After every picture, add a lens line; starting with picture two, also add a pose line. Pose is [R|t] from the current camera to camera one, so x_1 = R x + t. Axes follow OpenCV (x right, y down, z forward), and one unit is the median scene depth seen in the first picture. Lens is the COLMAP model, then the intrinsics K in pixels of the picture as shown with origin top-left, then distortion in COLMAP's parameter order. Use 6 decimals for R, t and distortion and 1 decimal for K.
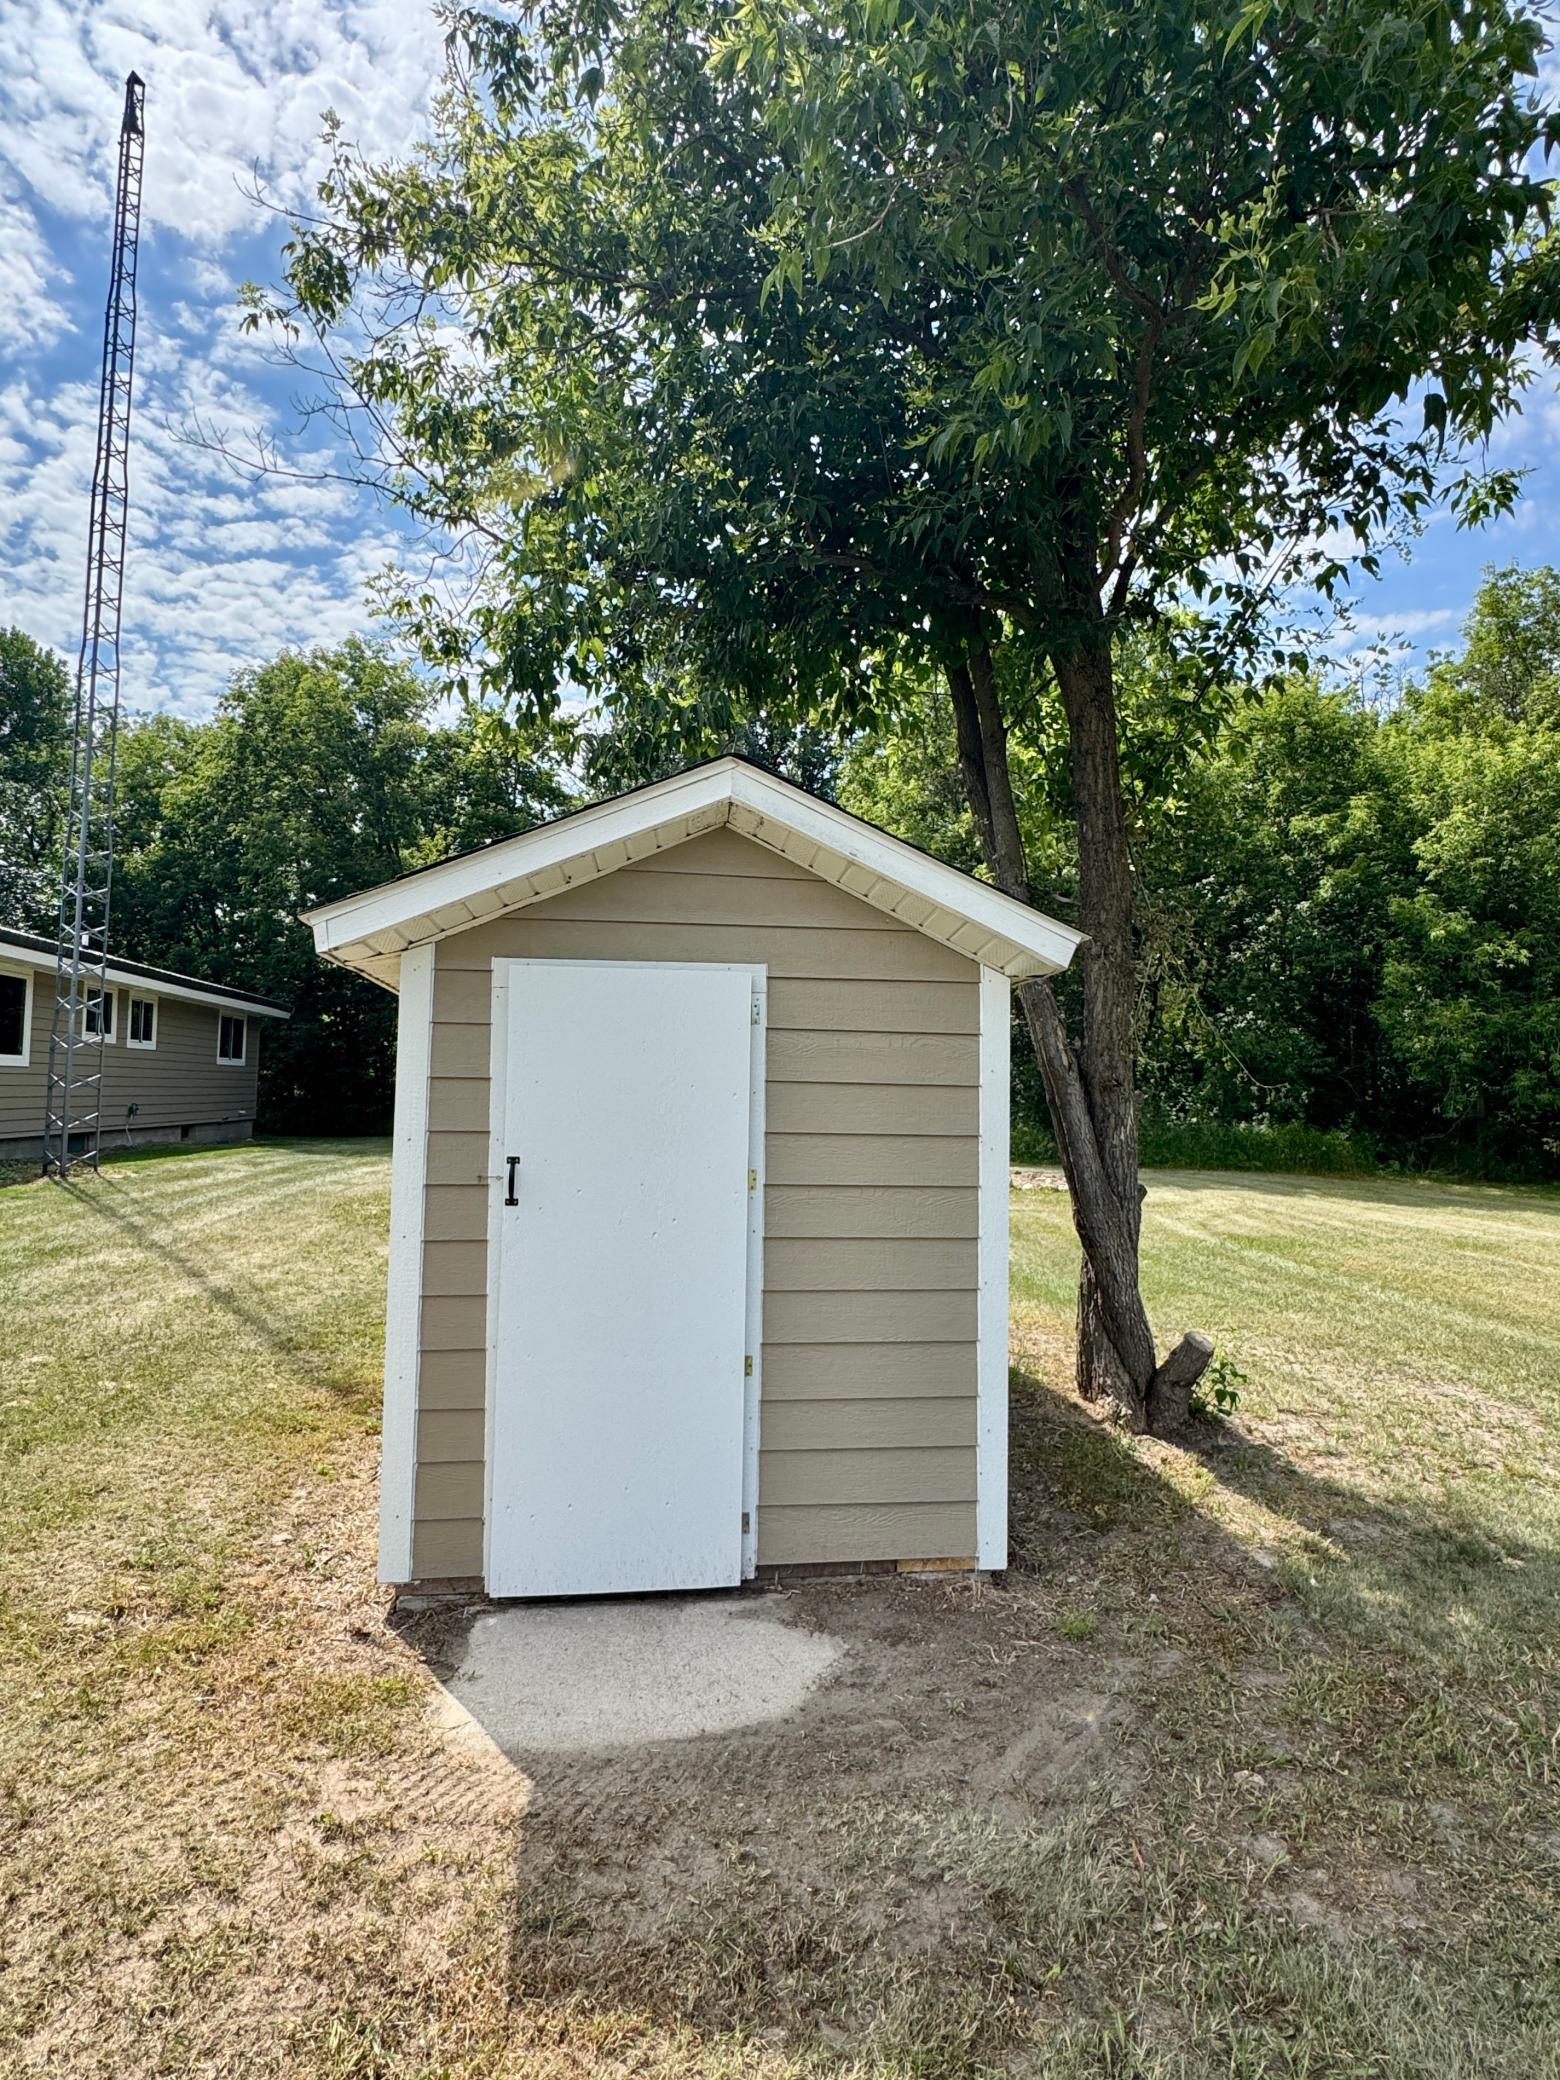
lens RADIAL K [[1113.2, 0, 791.6], [0, 1113.2, 1034.3], [0, 0, 1]] dist [-0.023591, 0.000680]
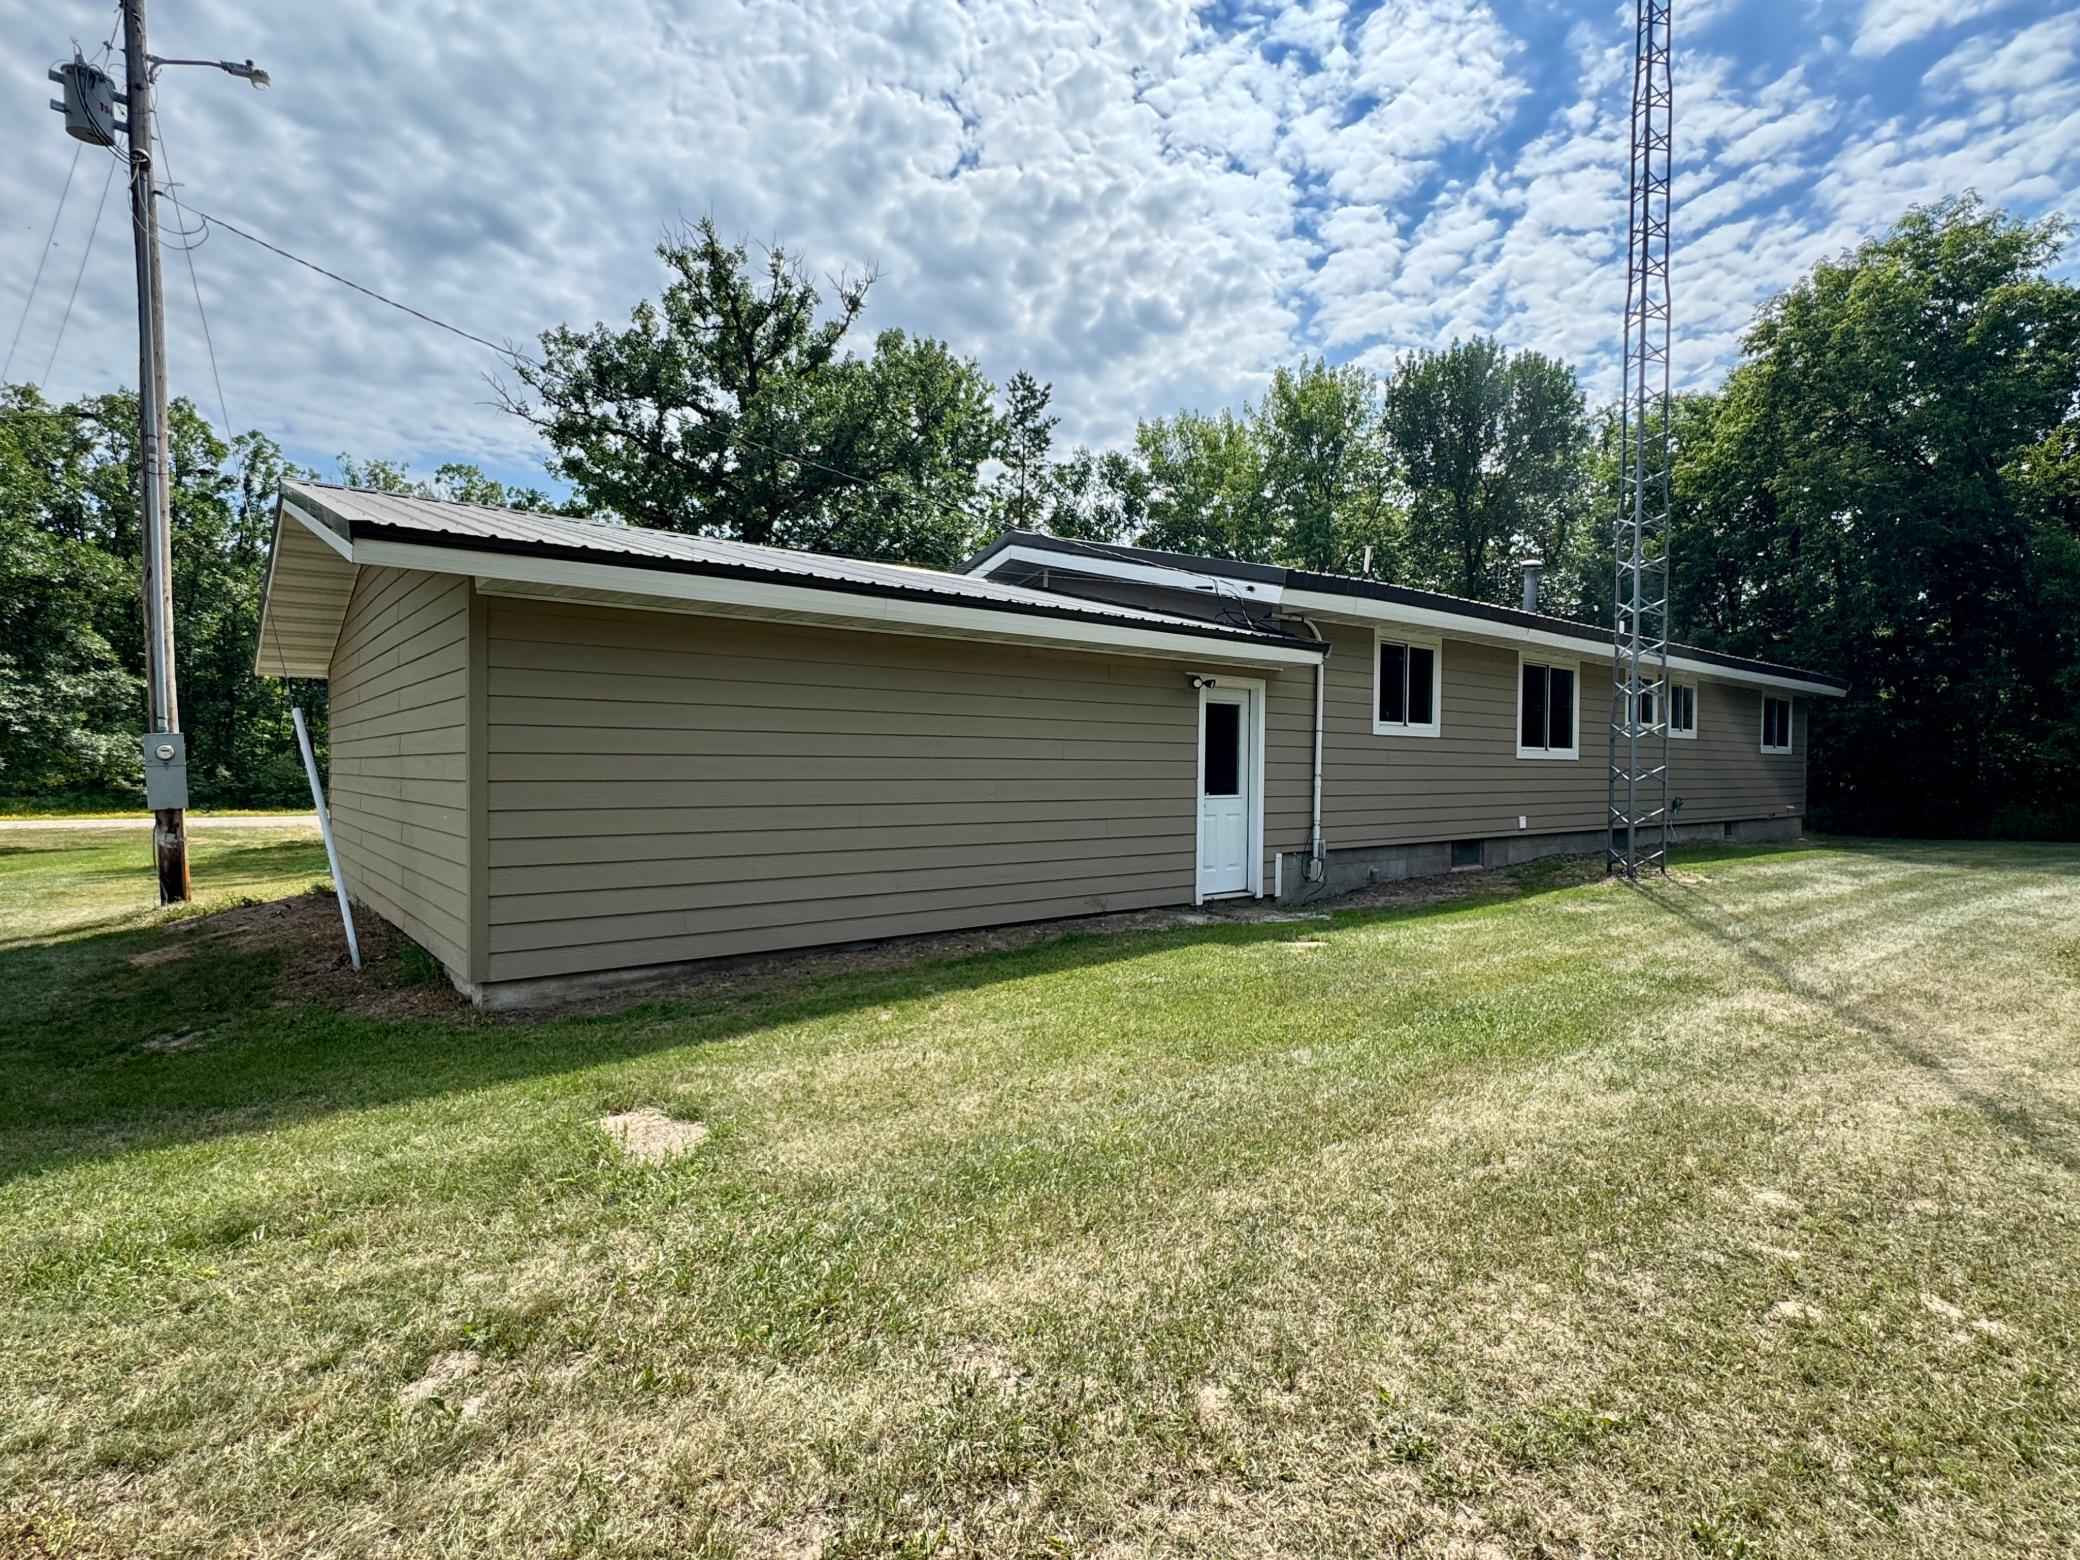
lens RADIAL K [[1037.9, 0, 1037.9], [0, 1037.9, 774.4], [0, 0, 1]] dist [-0.006190, -0.000053]
pose [[0.500910, -0.014444, -0.865379, -0.098416], [0.054626, 0.998395, 0.014956, 0.000409], [0.863774, -0.054764, 0.500895, 0.082284]]
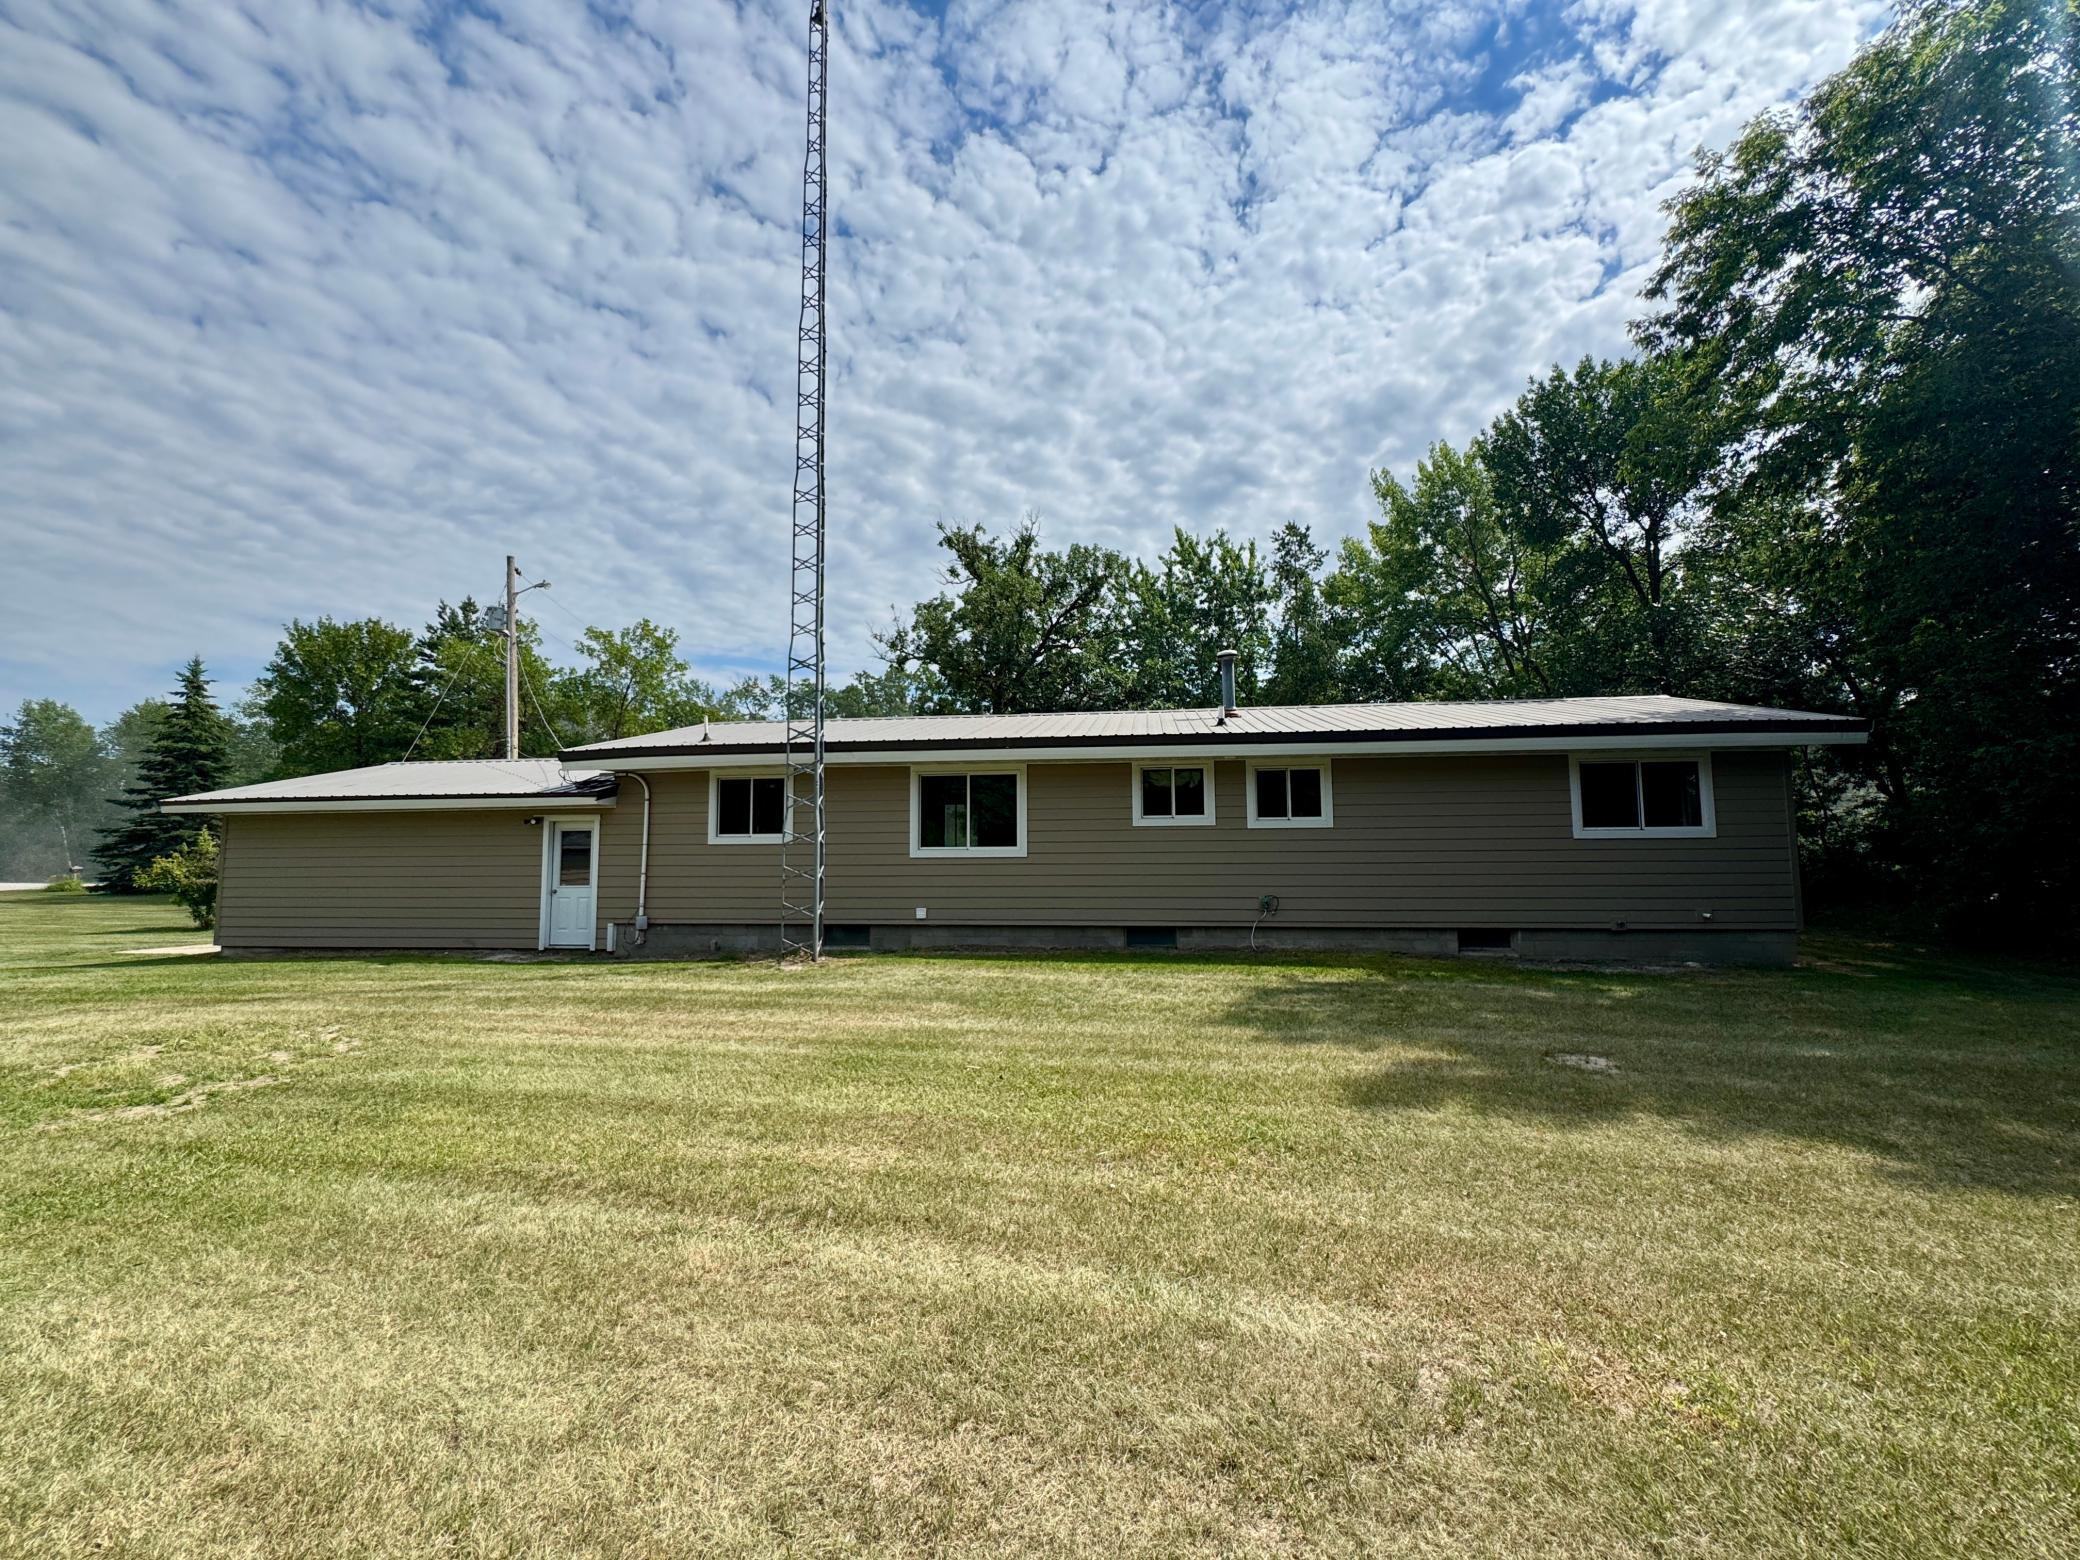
lens RADIAL K [[819.9, 0, 1033.1], [0, 819.9, 786.7], [0, 0, 1]] dist [-0.002576, -0.000060]
pose [[-0.284973, -0.095510, -0.953765, 0.954621], [0.051541, 0.992057, -0.114745, 0.280293], [0.957149, -0.081857, -0.277787, 6.444648]]
